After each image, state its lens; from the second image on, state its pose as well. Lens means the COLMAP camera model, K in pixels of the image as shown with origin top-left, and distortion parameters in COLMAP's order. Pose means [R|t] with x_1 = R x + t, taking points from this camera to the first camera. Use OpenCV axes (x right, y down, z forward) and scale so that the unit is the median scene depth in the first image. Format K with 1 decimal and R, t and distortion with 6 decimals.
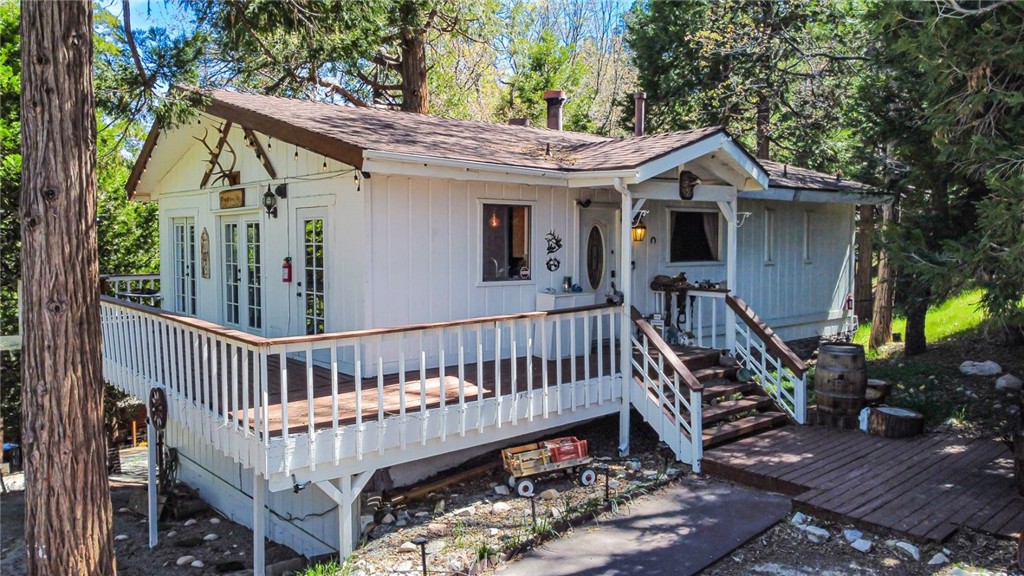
lens RADIAL K [[803.5, 0, 512.0], [0, 803.5, 288.0], [0, 0, 1]] dist [-0.003366, -0.000121]
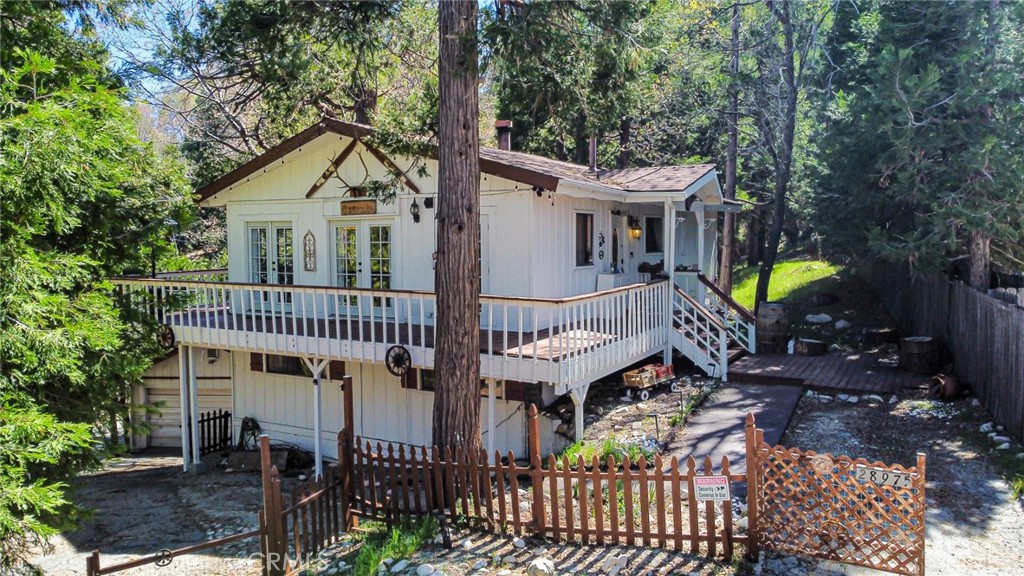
lens RADIAL K [[803.5, 0, 512.0], [0, 803.5, 288.0], [0, 0, 1]] dist [-0.003366, -0.000121]
pose [[0.939036, -0.028679, 0.342621, -0.686822], [0.028867, 0.999573, 0.004552, 0.022407], [-0.342605, 0.005616, 0.939463, -0.351207]]
